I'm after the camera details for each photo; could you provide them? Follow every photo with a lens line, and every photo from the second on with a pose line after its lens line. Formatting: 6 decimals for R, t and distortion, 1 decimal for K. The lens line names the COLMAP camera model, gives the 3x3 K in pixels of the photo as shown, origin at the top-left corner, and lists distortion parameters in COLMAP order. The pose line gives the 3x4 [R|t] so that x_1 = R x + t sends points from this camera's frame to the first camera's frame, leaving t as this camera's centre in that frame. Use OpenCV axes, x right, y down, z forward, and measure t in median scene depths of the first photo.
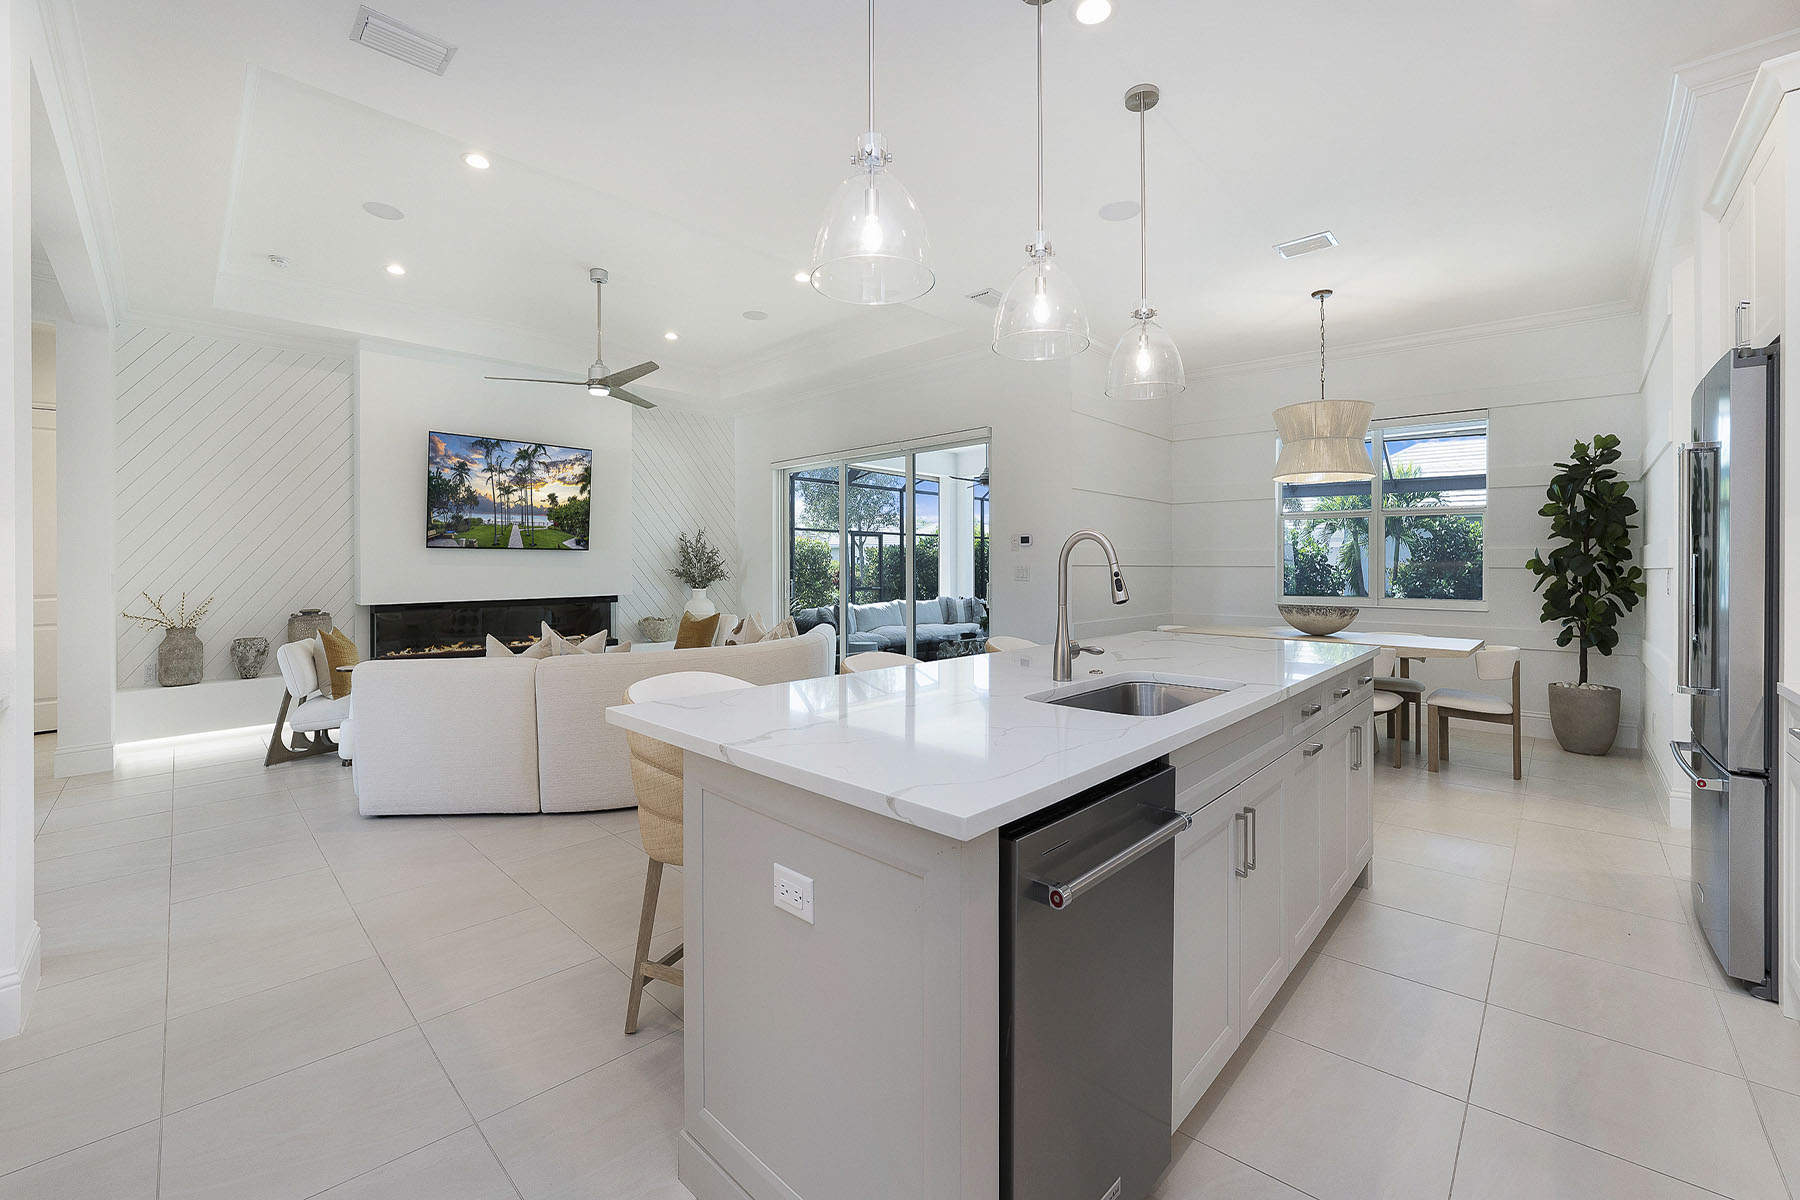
lens RADIAL K [[734.7, 0, 916.6], [0, 734.7, 563.1], [0, 0, 1]] dist [-0.019593, 0.001410]
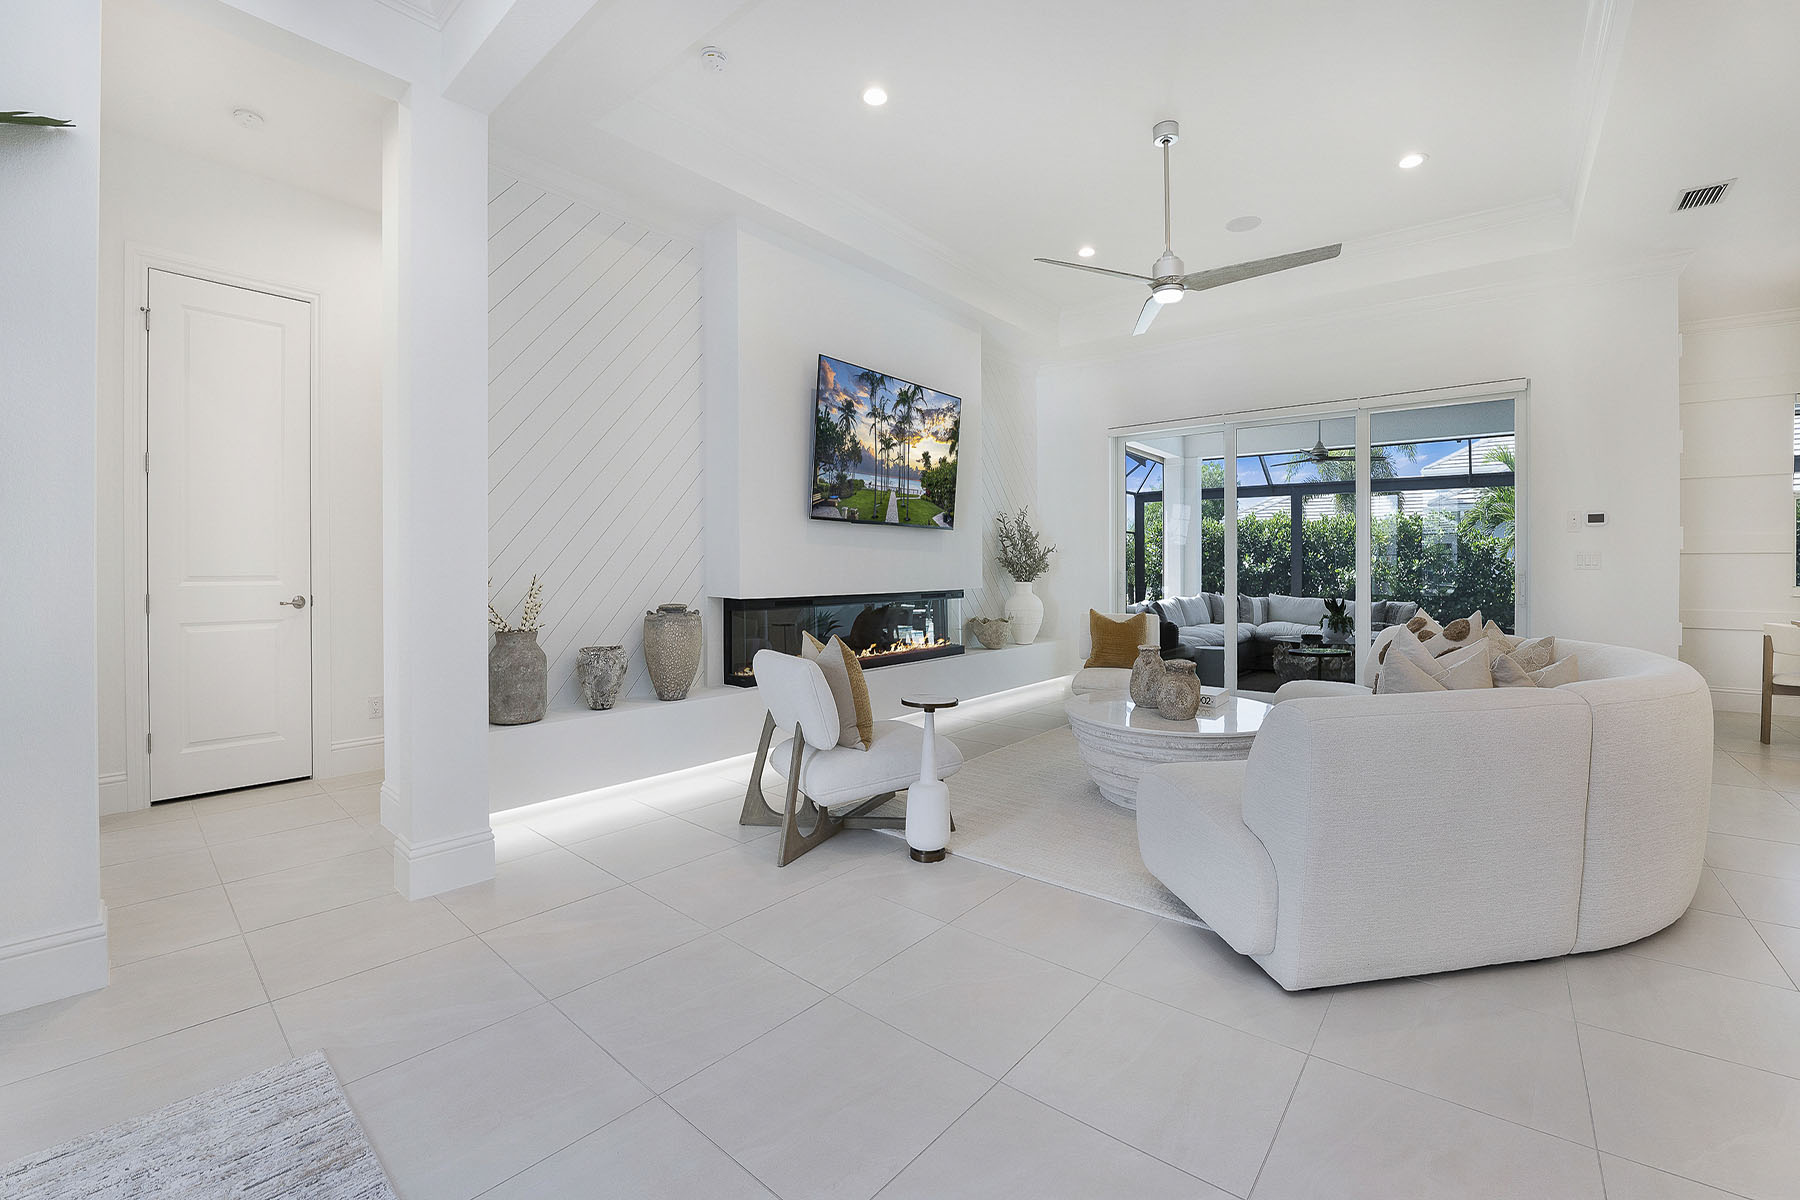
lens RADIAL K [[734.7, 0, 1006.8], [0, 734.7, 567.3], [0, 0, 1]] dist [-0.019593, 0.001410]
pose [[0.993238, 0.006320, 0.115922, -0.530760], [-0.006678, 0.999974, 0.002700, 0.022214], [-0.115902, -0.003456, 0.993255, 0.251037]]
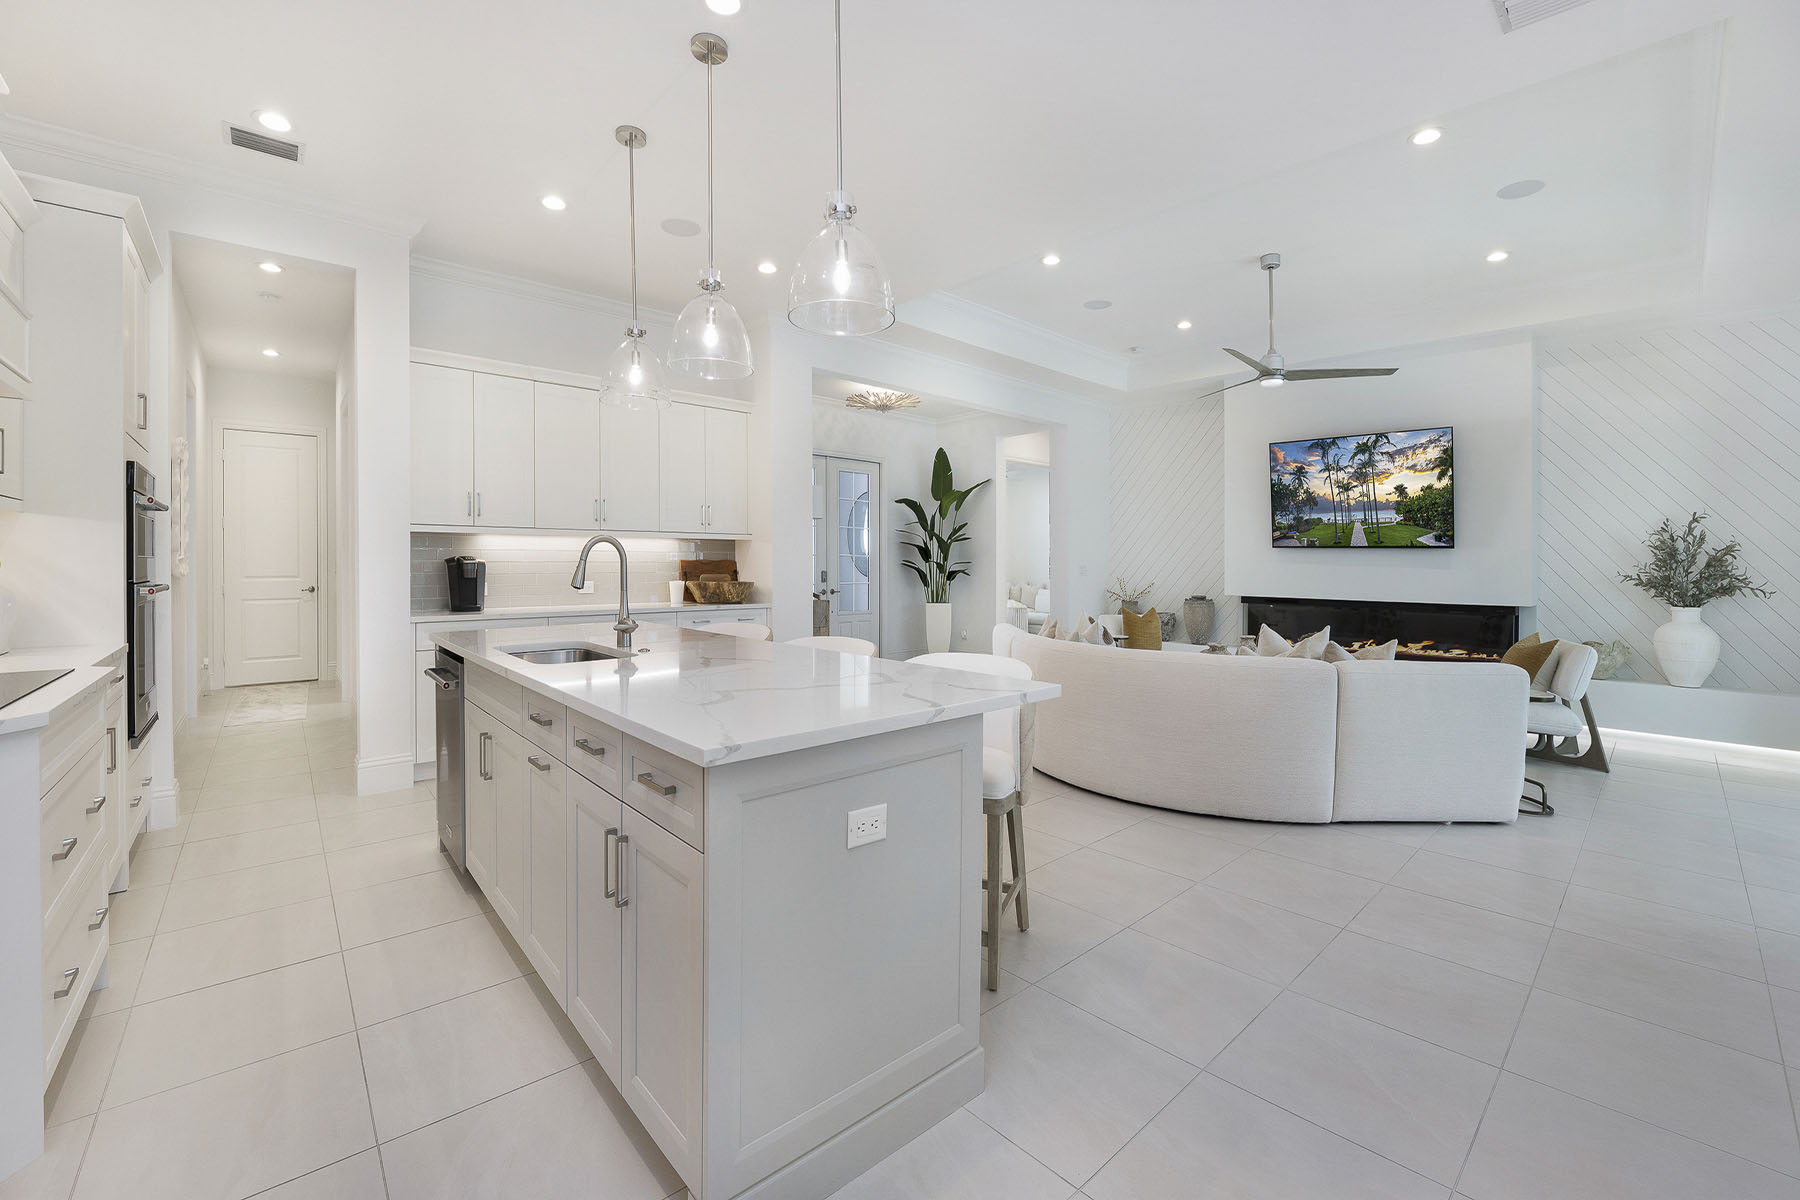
lens RADIAL K [[734.7, 0, 904.4], [0, 734.7, 545.6], [0, 0, 1]] dist [-0.019593, 0.001410]
pose [[-0.079582, -0.014139, -0.996728, 0.460599], [-0.009270, 0.999867, -0.013444, -0.003483], [0.996785, 0.008169, -0.079703, 0.493278]]
